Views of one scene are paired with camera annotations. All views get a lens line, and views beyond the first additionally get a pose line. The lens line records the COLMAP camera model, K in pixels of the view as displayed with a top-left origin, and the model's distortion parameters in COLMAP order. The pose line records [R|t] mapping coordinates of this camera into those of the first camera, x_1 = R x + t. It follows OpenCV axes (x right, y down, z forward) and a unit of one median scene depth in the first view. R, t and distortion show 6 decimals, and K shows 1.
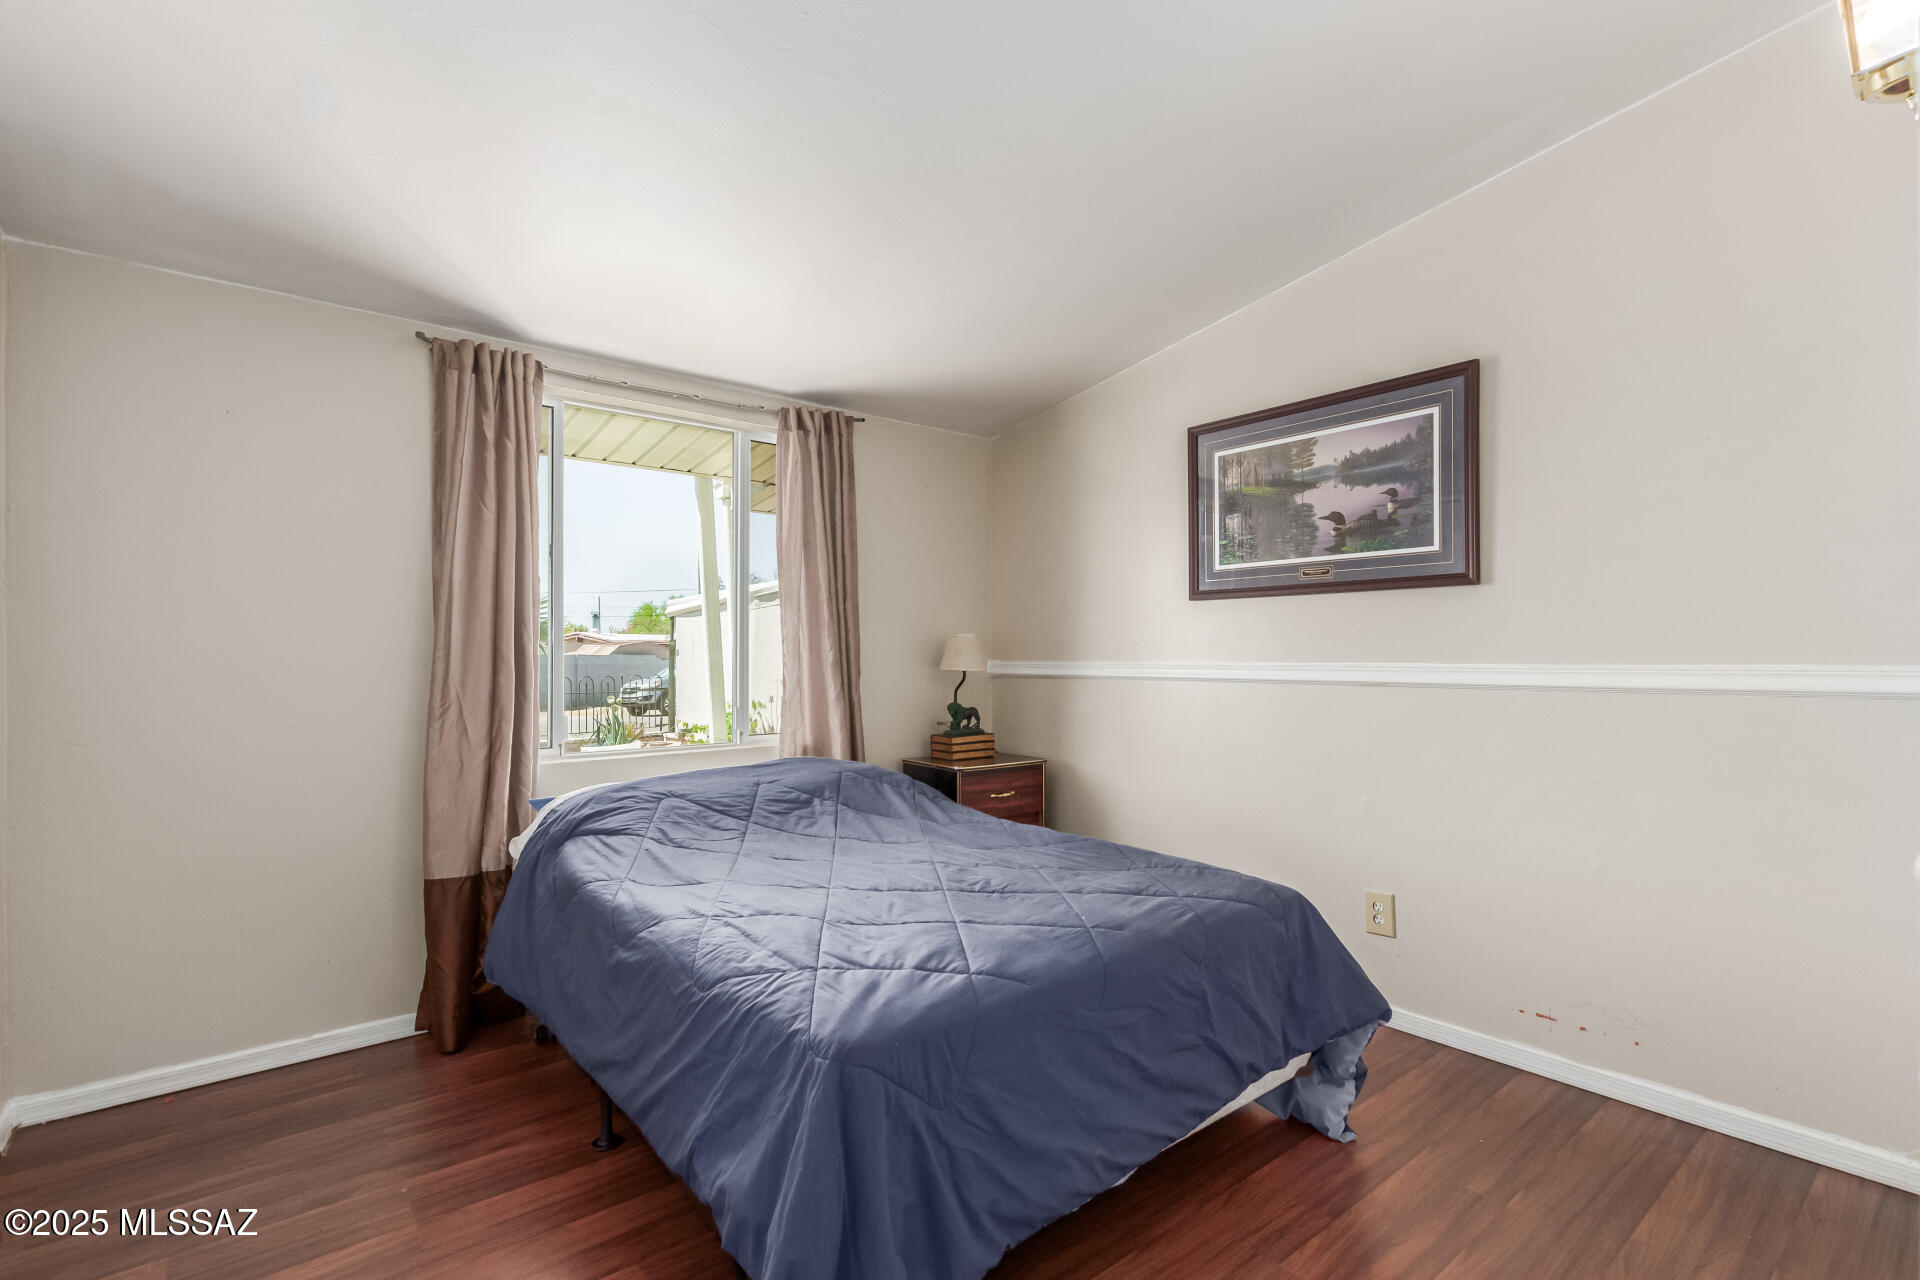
lens RADIAL K [[886.9, 0, 948.5], [0, 886.9, 646.6], [0, 0, 1]] dist [0.004151, -0.001125]
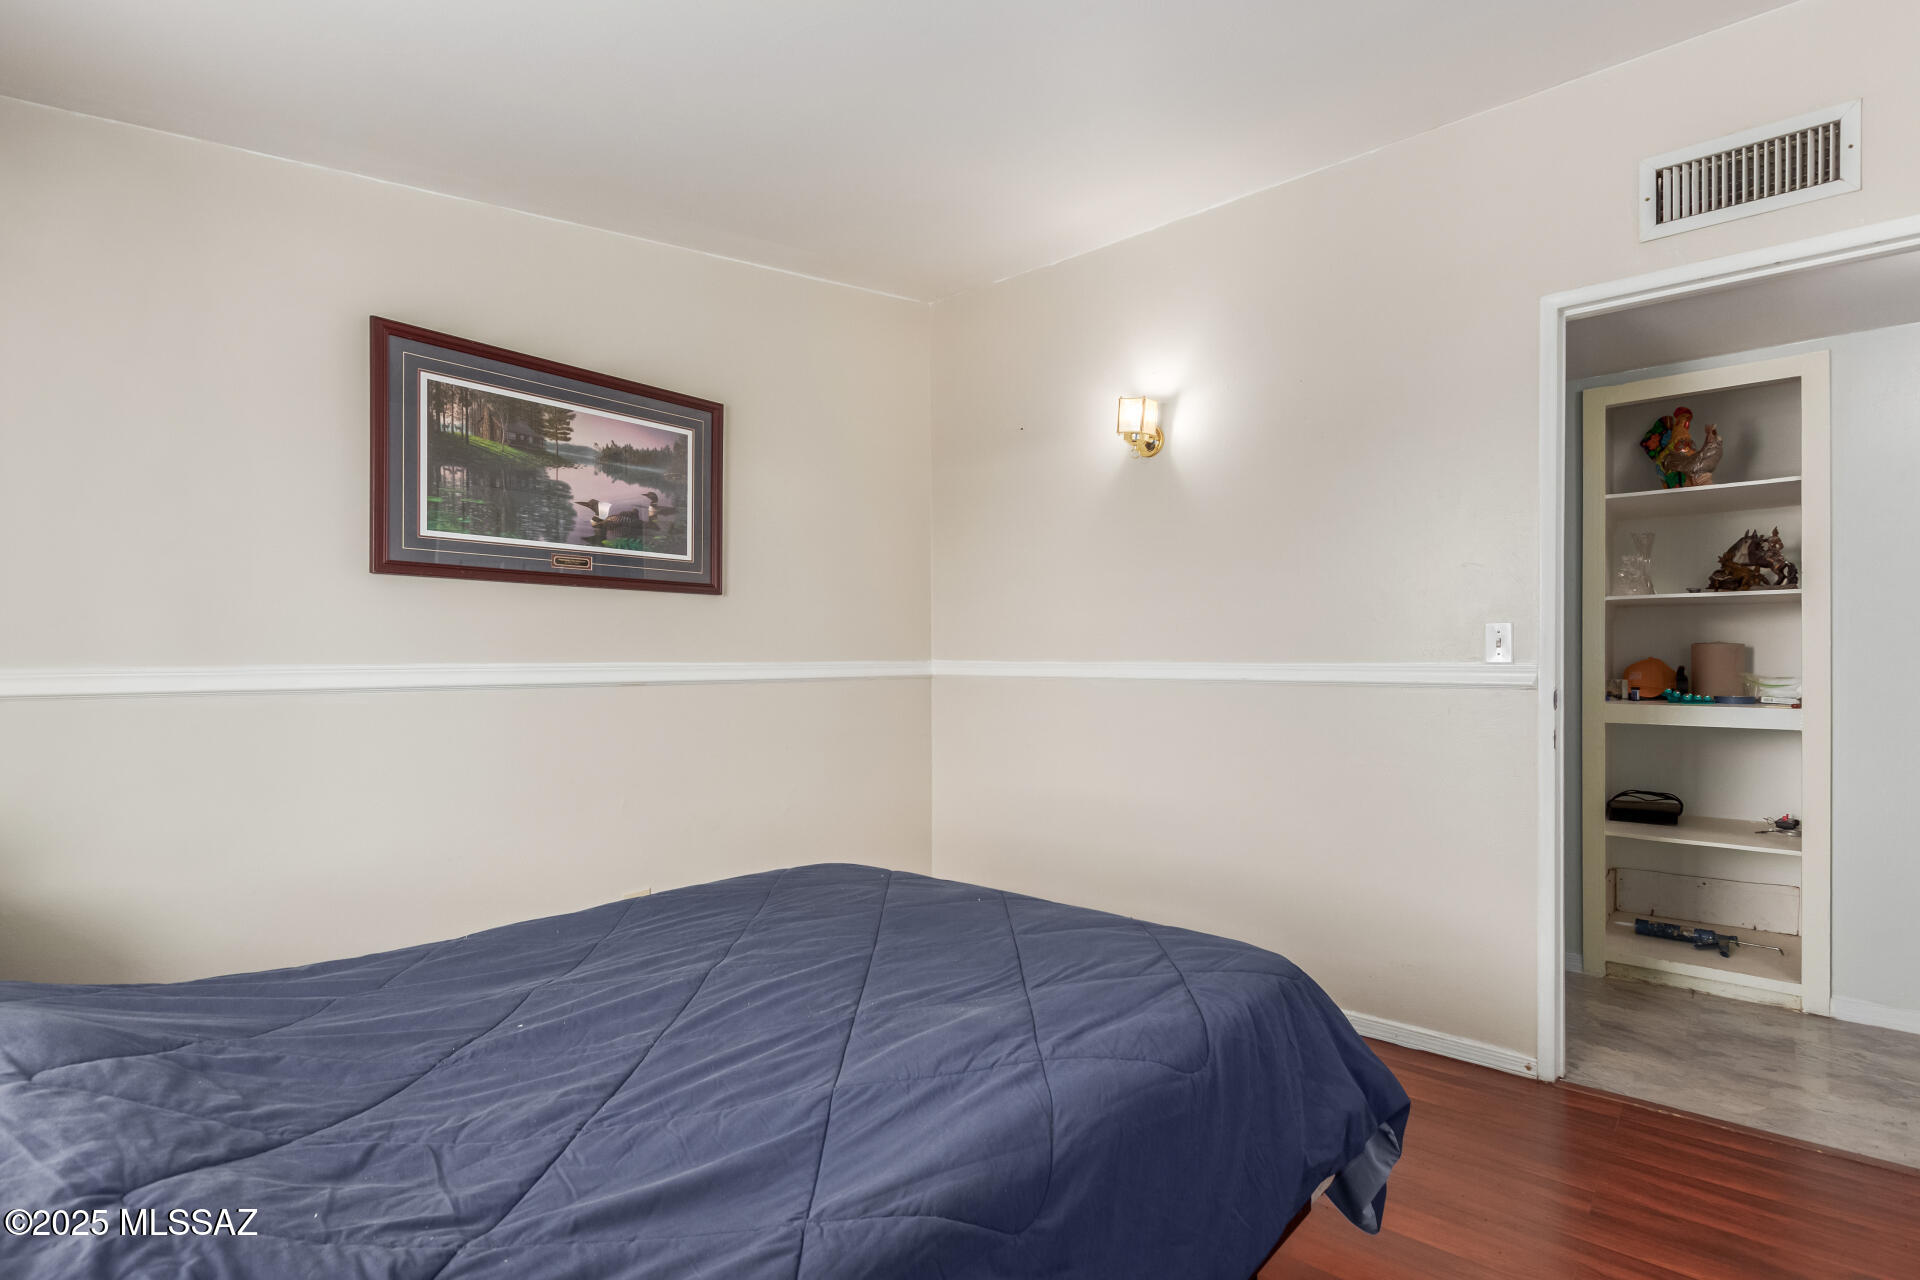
lens RADIAL K [[886.9, 0, 948.8], [0, 886.9, 650.3], [0, 0, 1]] dist [0.004151, -0.001125]
pose [[-0.169153, 0.010520, 0.985534, -0.549697], [-0.008952, 0.999885, -0.012210, 0.013496], [-0.985549, -0.010888, -0.169039, 0.804629]]
